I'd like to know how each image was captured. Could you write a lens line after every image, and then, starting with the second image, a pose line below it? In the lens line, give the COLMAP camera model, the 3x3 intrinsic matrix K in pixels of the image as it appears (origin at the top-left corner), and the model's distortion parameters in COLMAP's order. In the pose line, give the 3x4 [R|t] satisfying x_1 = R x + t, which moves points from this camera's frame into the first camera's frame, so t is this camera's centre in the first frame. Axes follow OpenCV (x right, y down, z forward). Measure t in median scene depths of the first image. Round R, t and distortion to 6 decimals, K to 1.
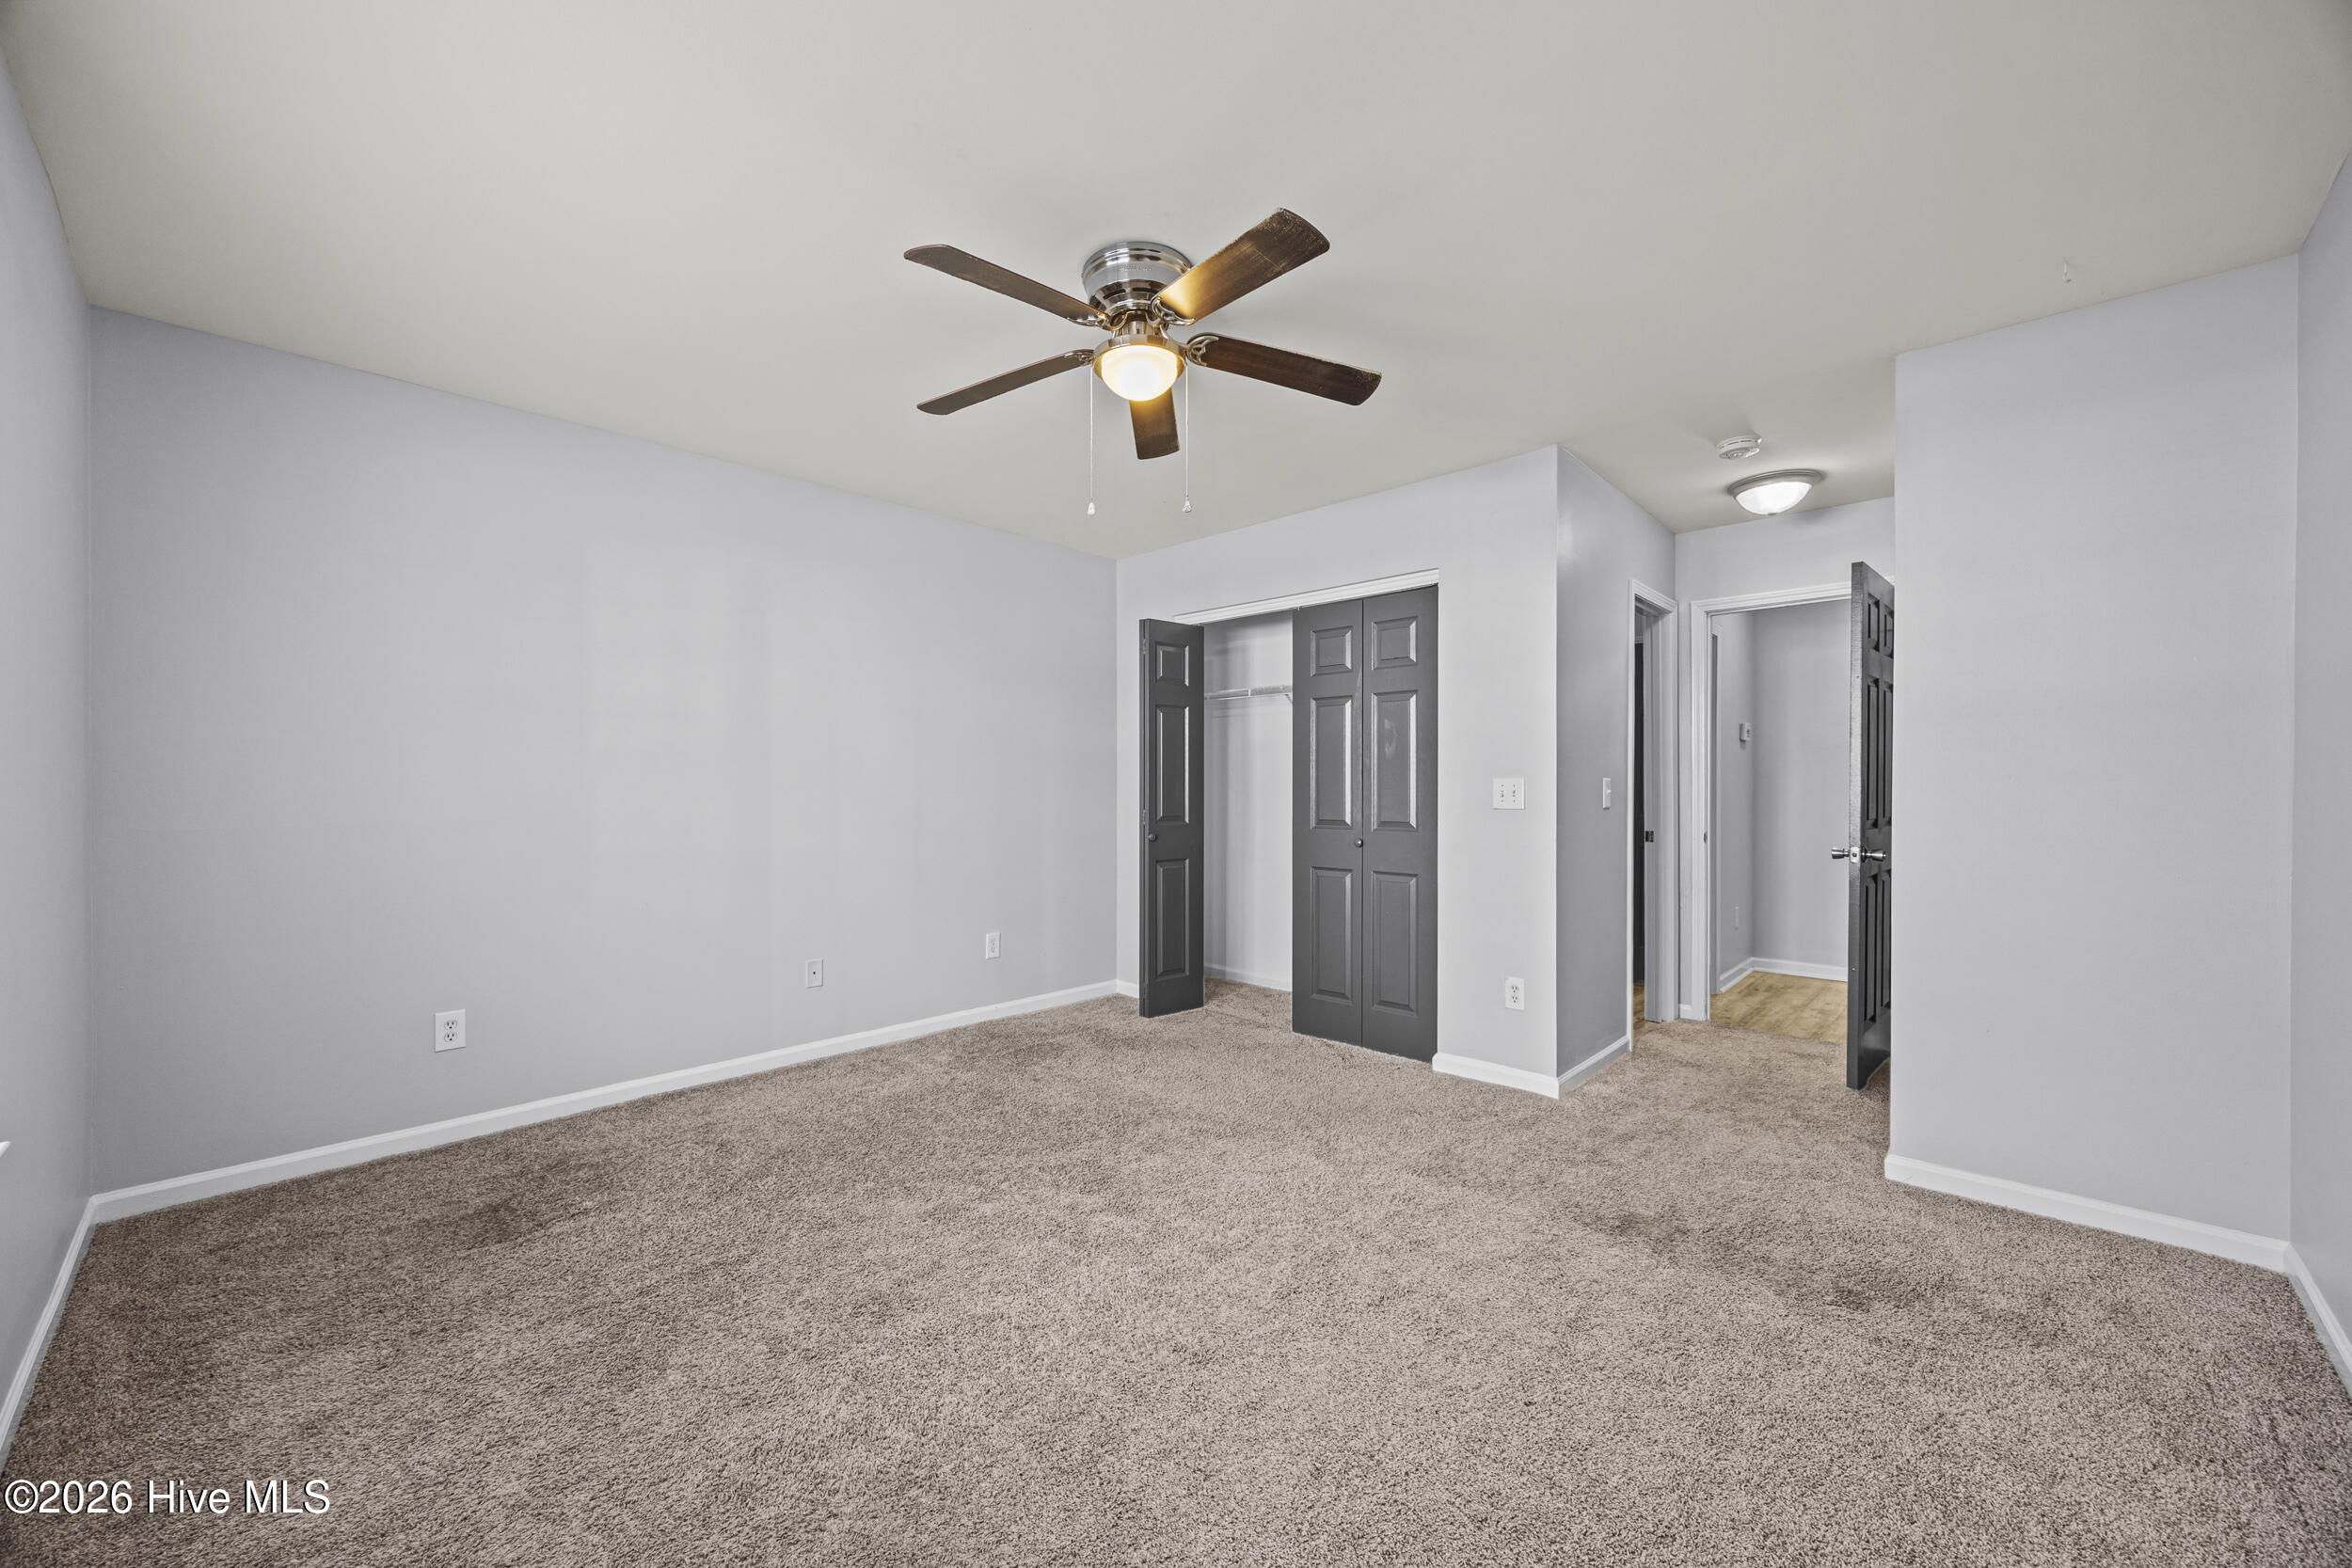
lens RADIAL K [[890.6, 0, 1181.7], [0, 890.6, 786.7], [0, 0, 1]] dist [-0.001948, -0.000364]
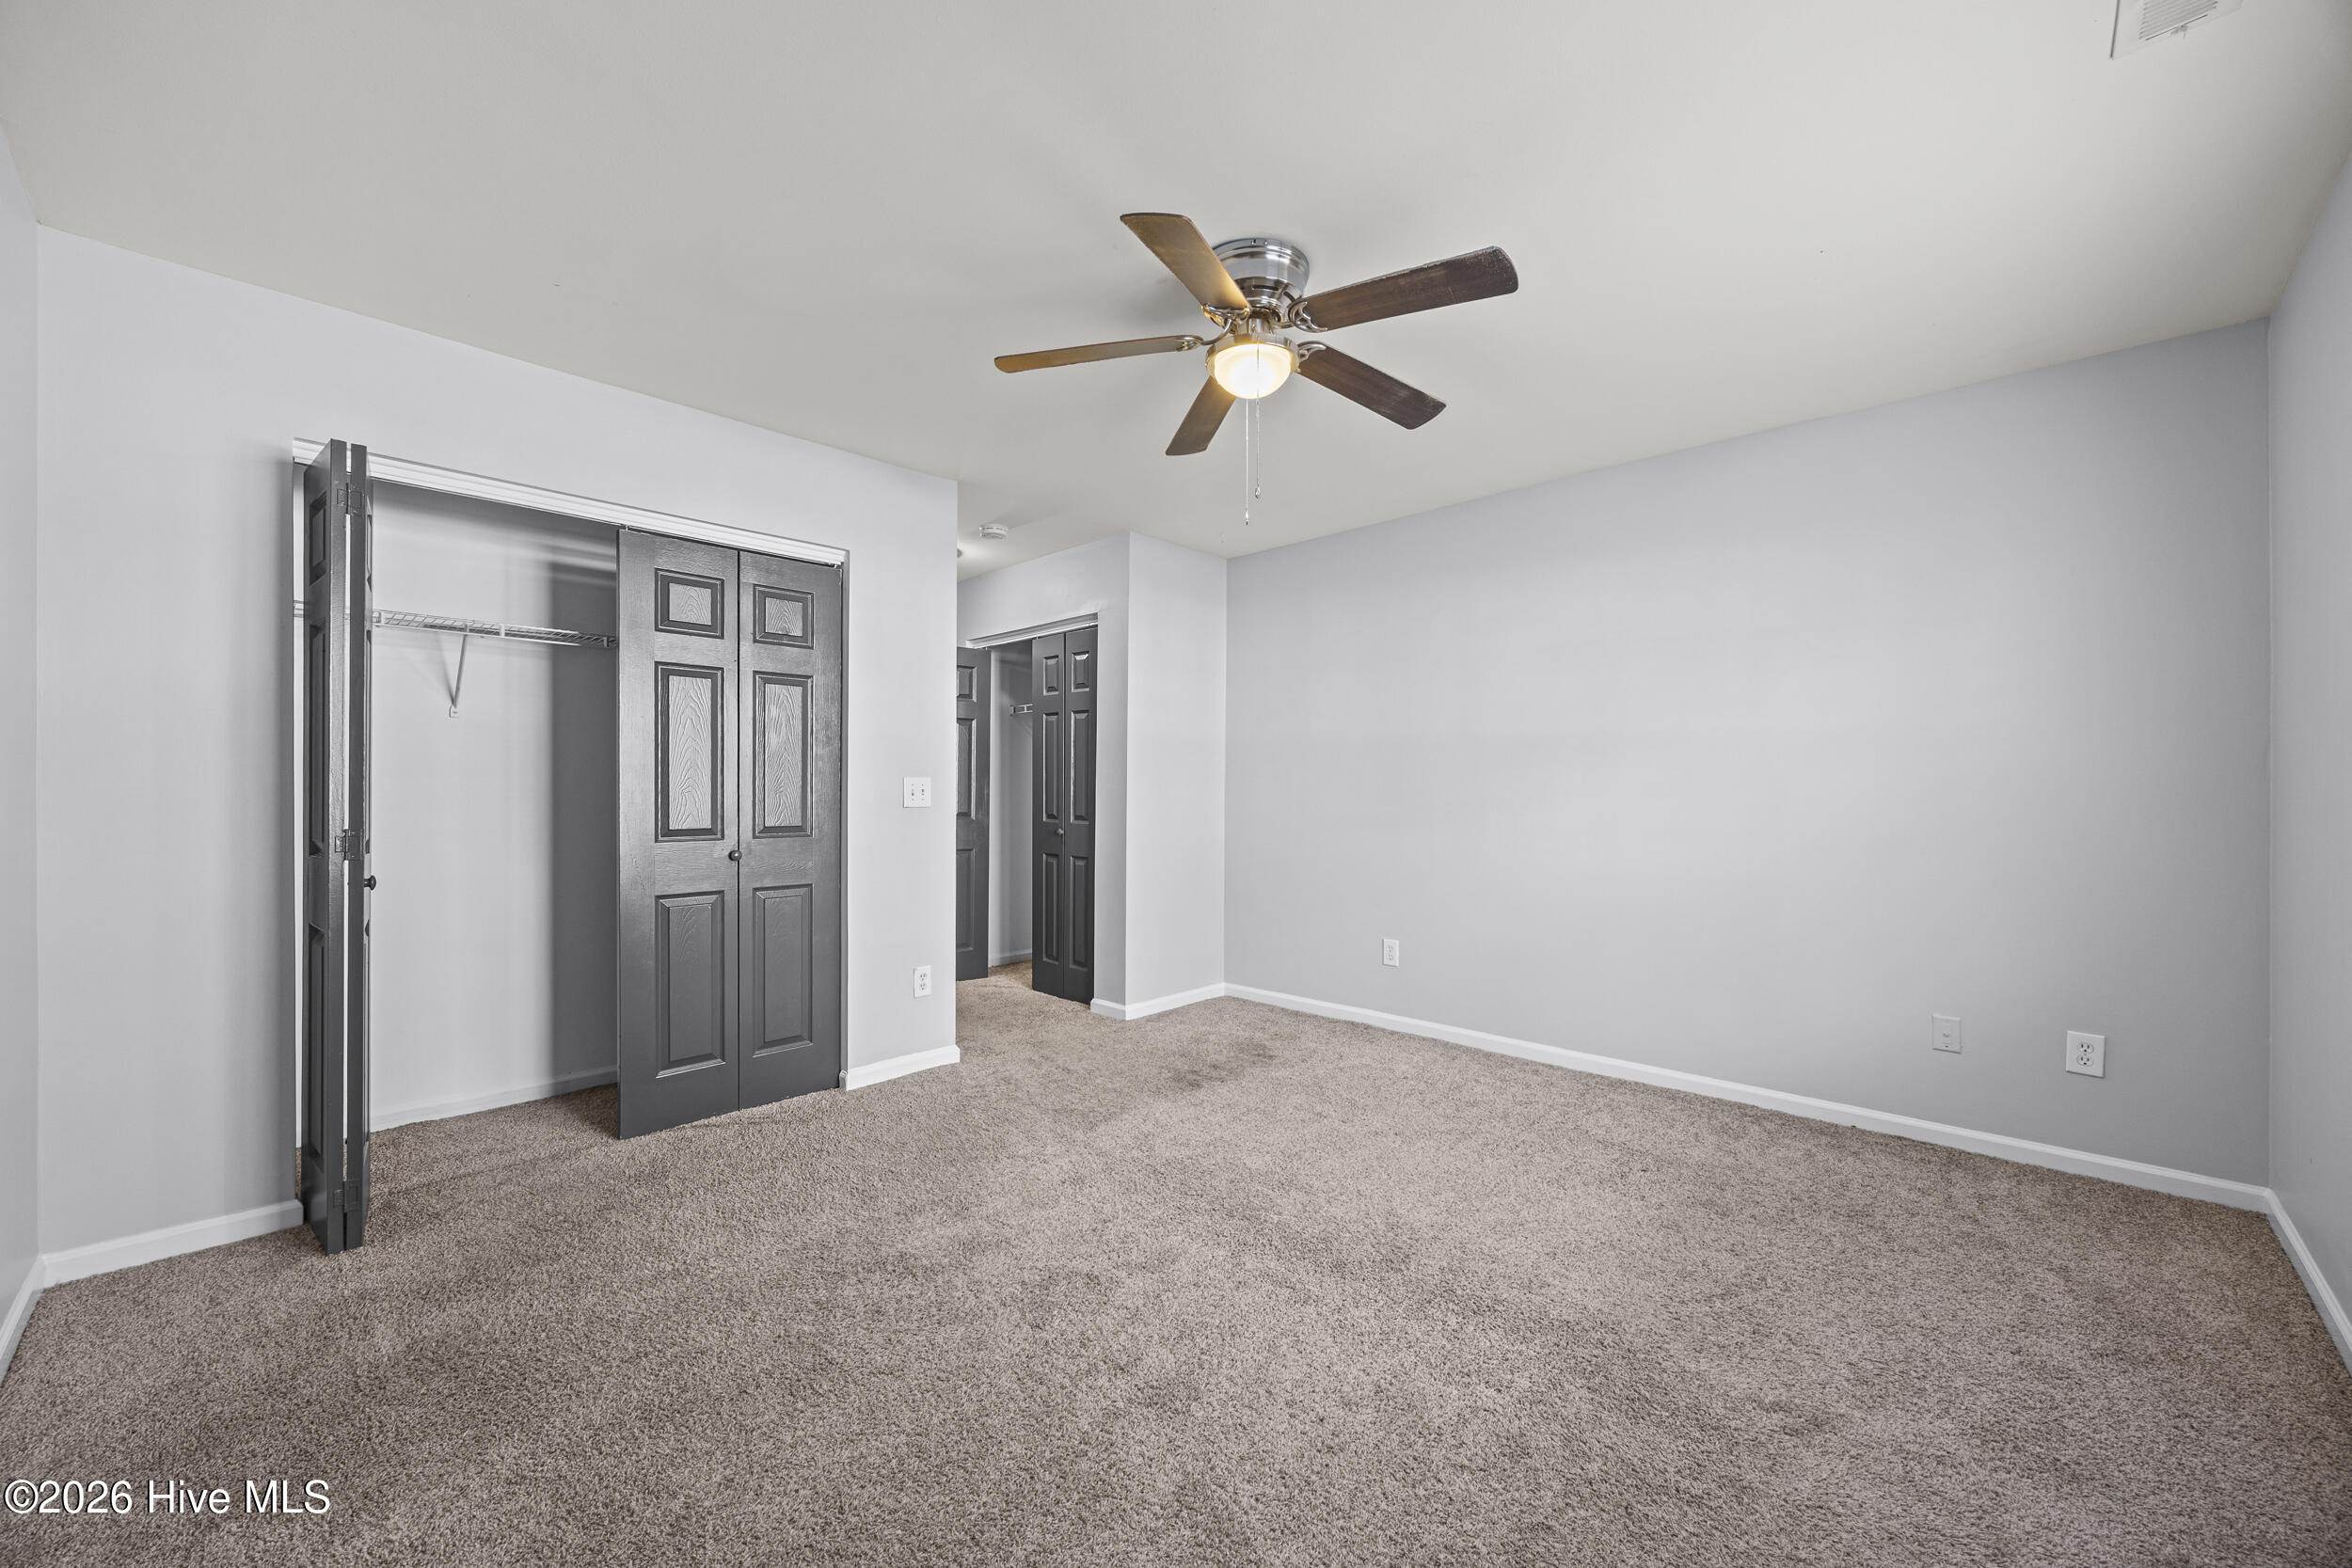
lens RADIAL K [[890.6, 0, 1149.7], [0, 890.6, 776.1], [0, 0, 1]] dist [-0.001948, -0.000364]
pose [[0.023224, 0.013380, 0.999641, -0.750513], [-0.002518, 0.999908, -0.013325, 0.001519], [-0.999727, -0.002208, 0.023256, 0.773755]]
